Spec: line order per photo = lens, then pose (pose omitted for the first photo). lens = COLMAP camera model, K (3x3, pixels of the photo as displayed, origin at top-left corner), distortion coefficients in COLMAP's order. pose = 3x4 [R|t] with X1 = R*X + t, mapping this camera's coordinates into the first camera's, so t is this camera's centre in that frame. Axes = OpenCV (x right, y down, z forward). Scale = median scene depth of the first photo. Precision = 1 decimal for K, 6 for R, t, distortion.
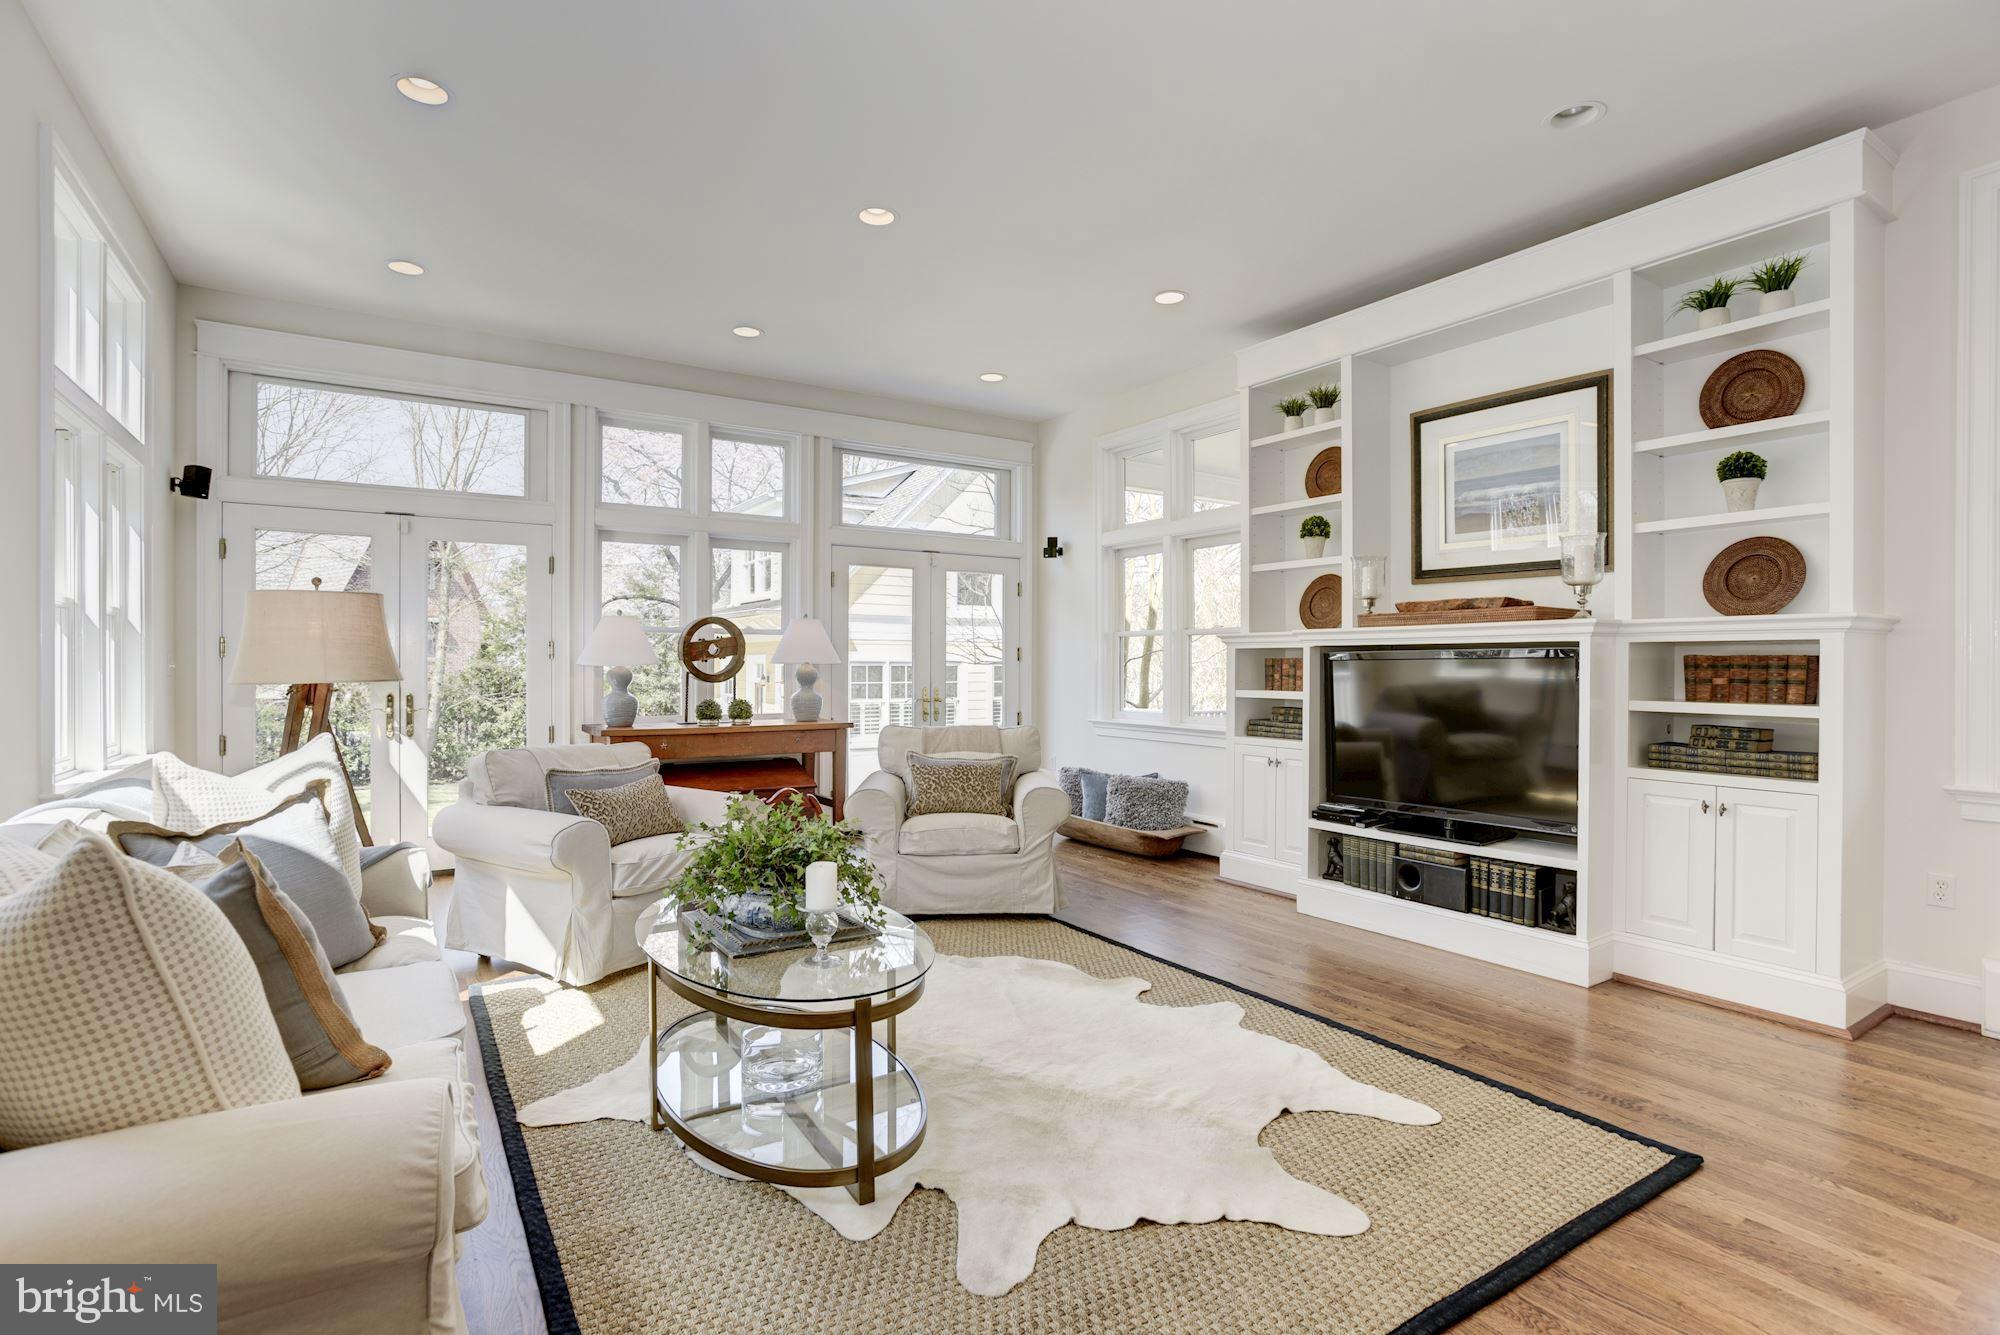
lens RADIAL K [[957.0, 0, 1004.3], [0, 957.0, 666.6], [0, 0, 1]] dist [-0.024007, 0.001274]
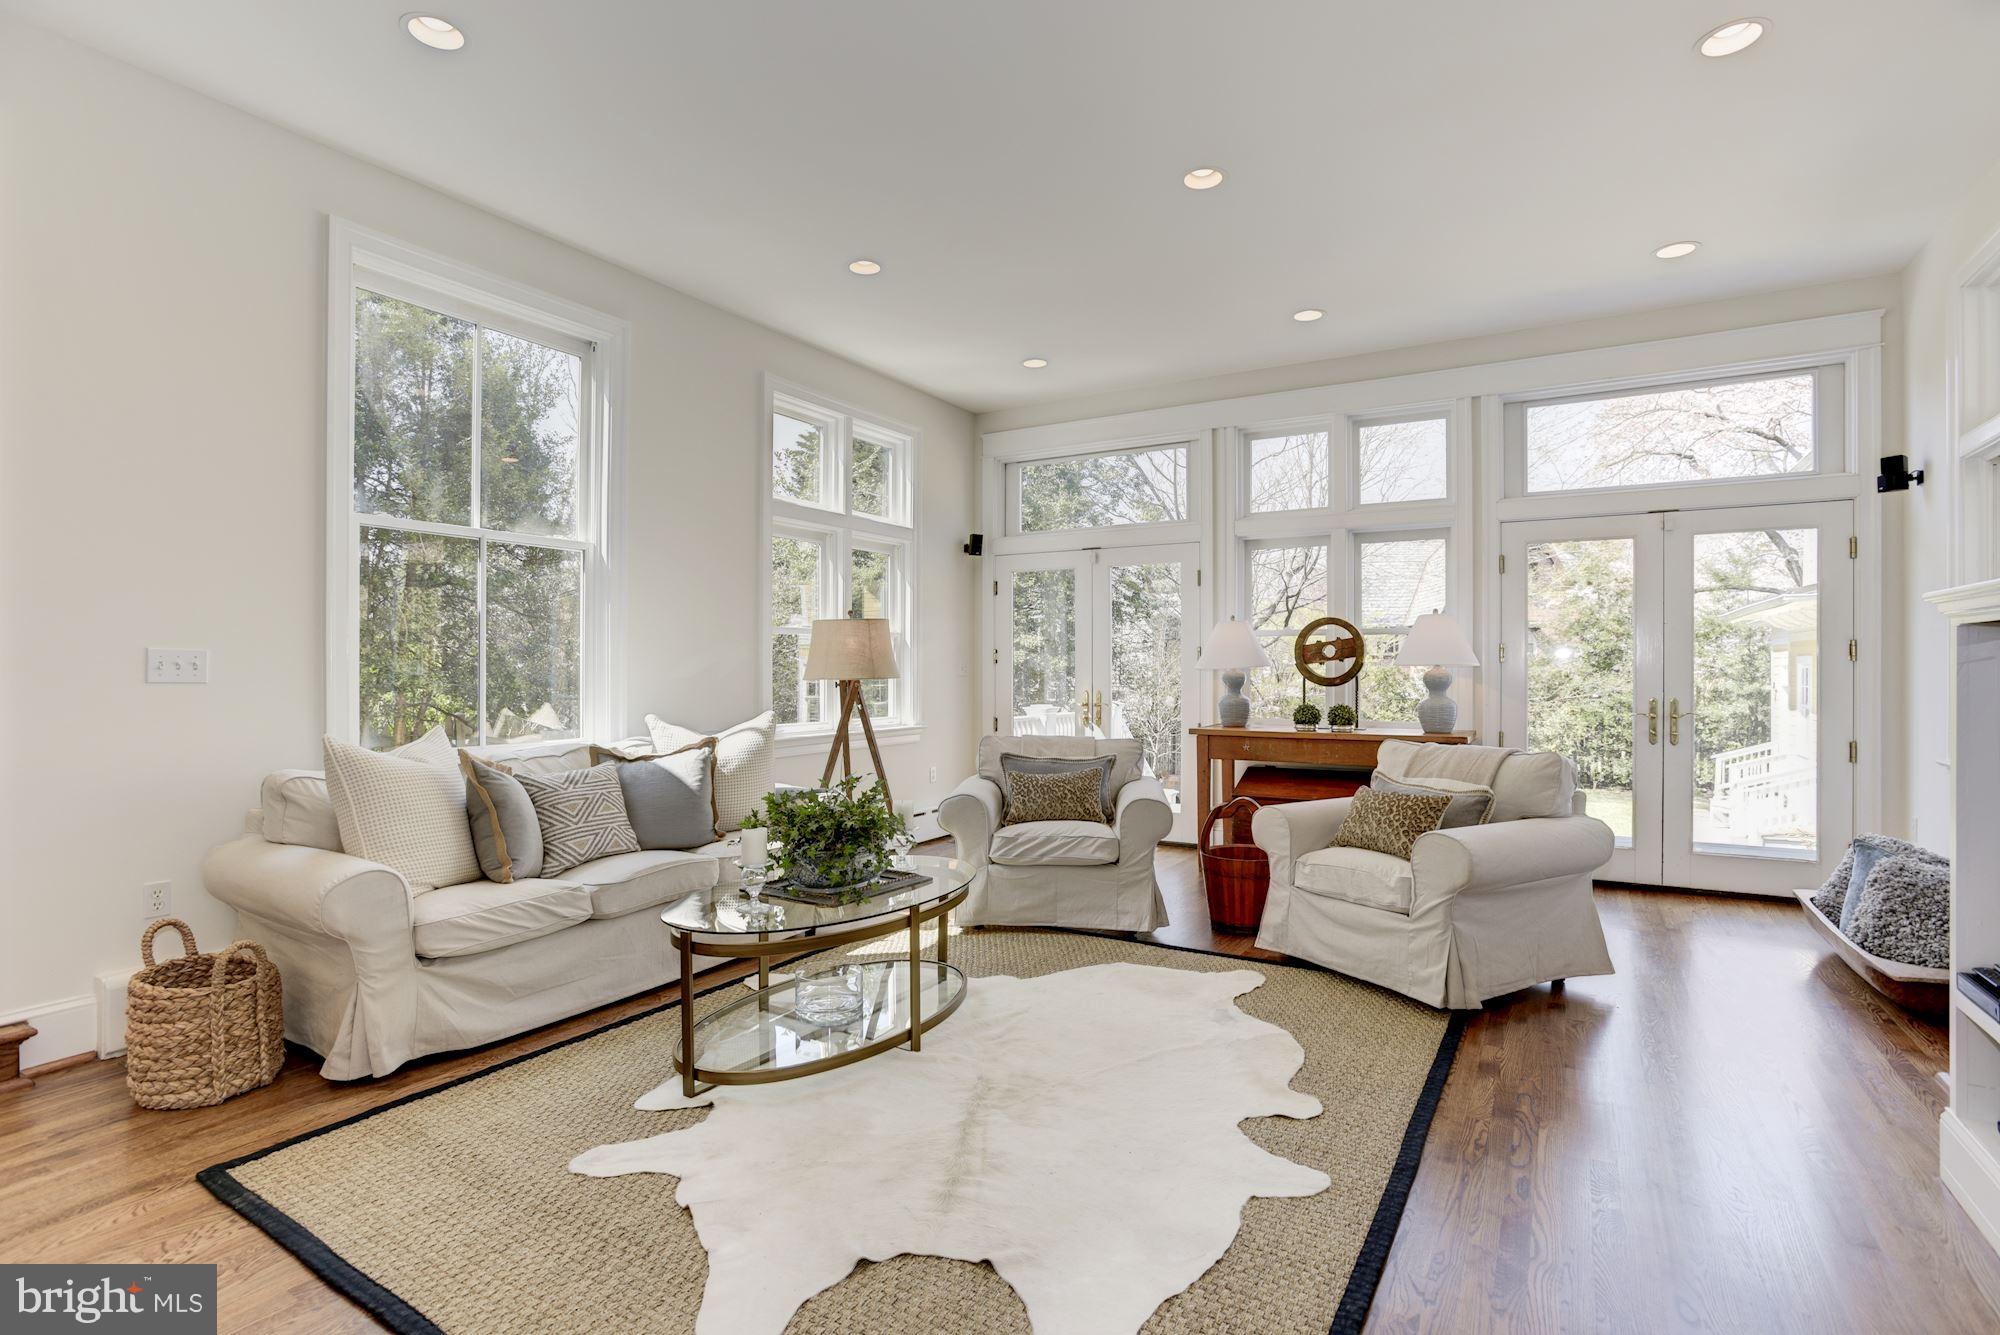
lens RADIAL K [[957.0, 0, 995.8], [0, 957.0, 667.6], [0, 0, 1]] dist [-0.024007, 0.001274]
pose [[0.457912, -0.002595, -0.888994, 0.415019], [0.000828, 0.999997, -0.002493, 0.000163], [0.888997, 0.000405, 0.457913, 0.282831]]
